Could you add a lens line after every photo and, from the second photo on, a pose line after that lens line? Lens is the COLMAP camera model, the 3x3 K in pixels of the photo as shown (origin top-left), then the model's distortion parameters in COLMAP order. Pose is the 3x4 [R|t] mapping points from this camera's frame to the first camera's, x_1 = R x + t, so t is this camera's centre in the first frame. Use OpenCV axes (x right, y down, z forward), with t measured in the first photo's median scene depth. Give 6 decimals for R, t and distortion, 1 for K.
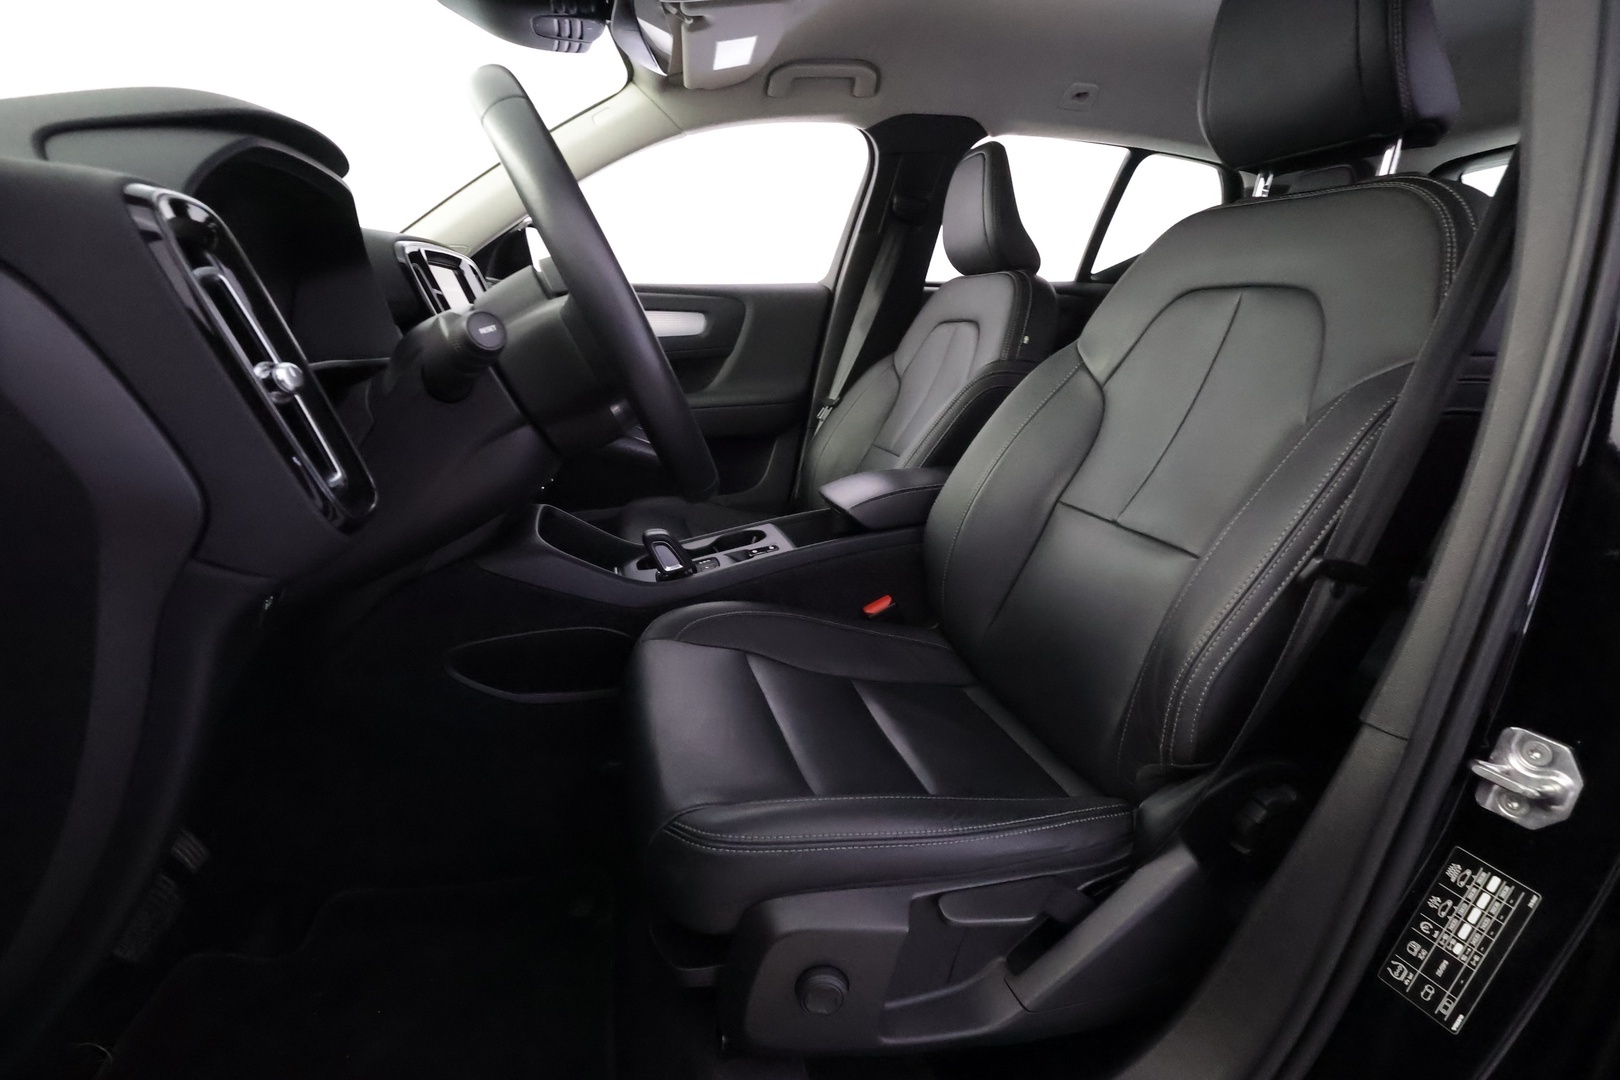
lens RADIAL K [[760.3, 0, 813.6], [0, 760.3, 540.3], [0, 0, 1]] dist [0.001728, 0.000403]
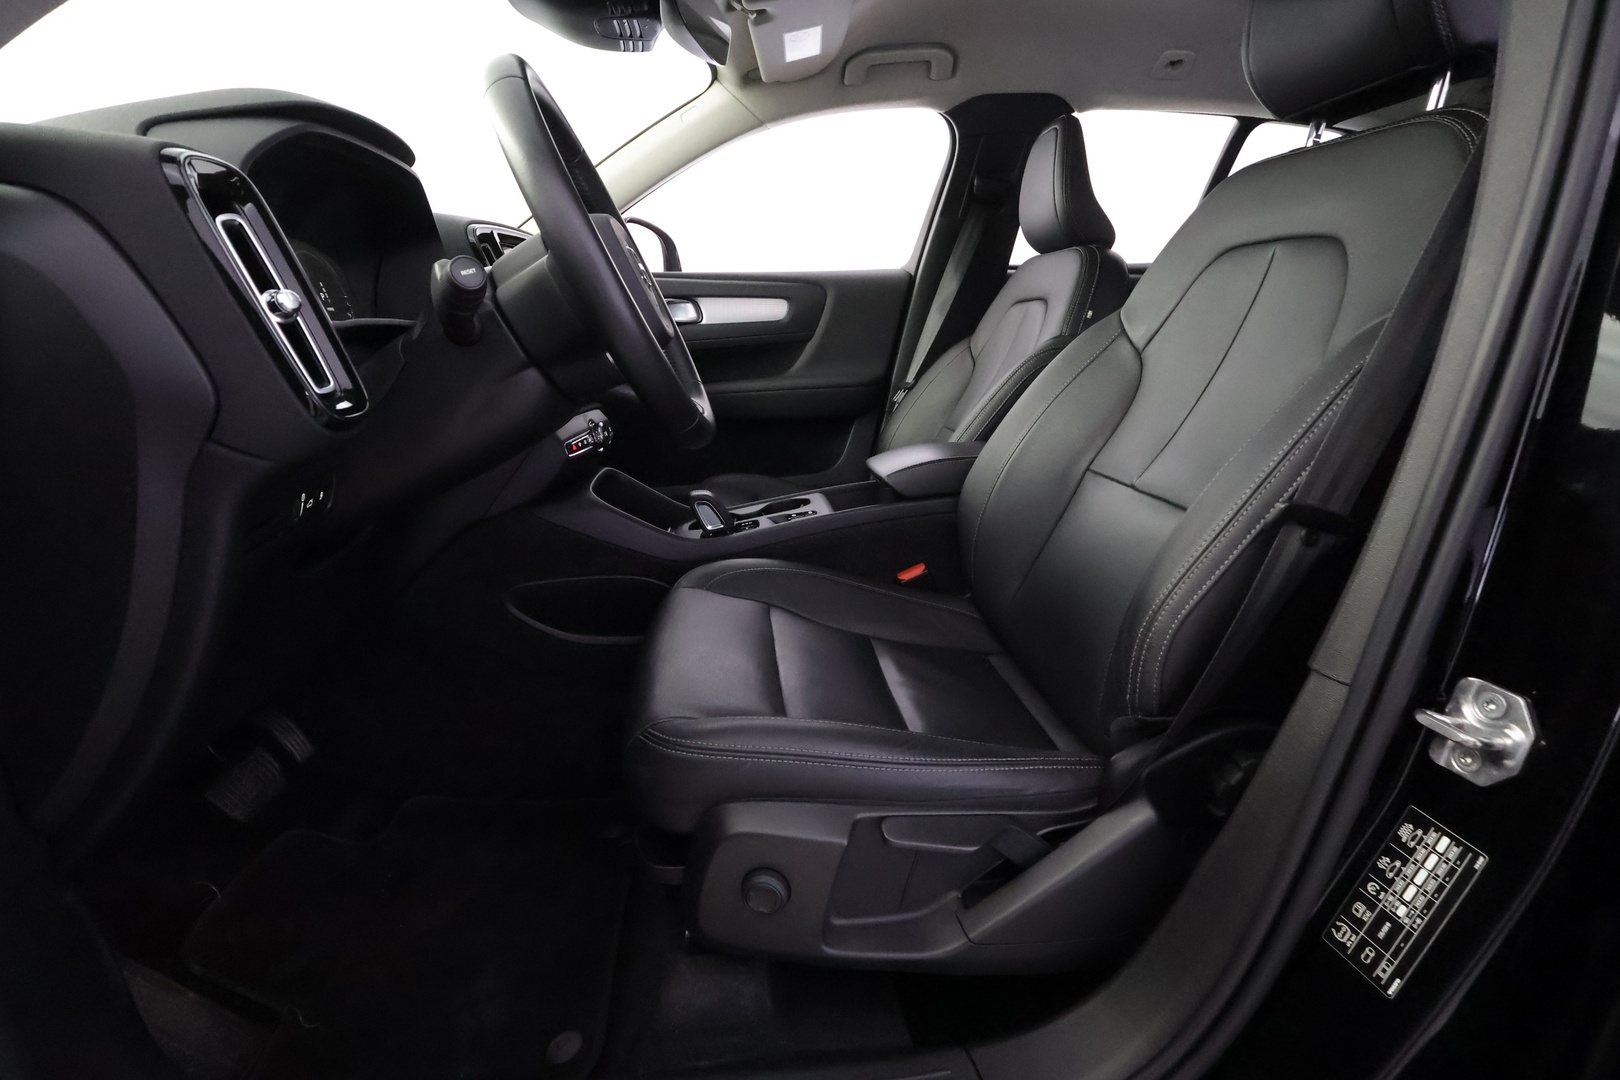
lens RADIAL K [[760.3, 0, 813.6], [0, 760.3, 540.3], [0, 0, 1]] dist [0.001728, 0.000403]
pose [[0.984400, 0.035195, -0.172389, 0.165241], [-0.036105, 0.999346, -0.002144, 0.063610], [0.172200, 0.008335, 0.985027, -0.034554]]
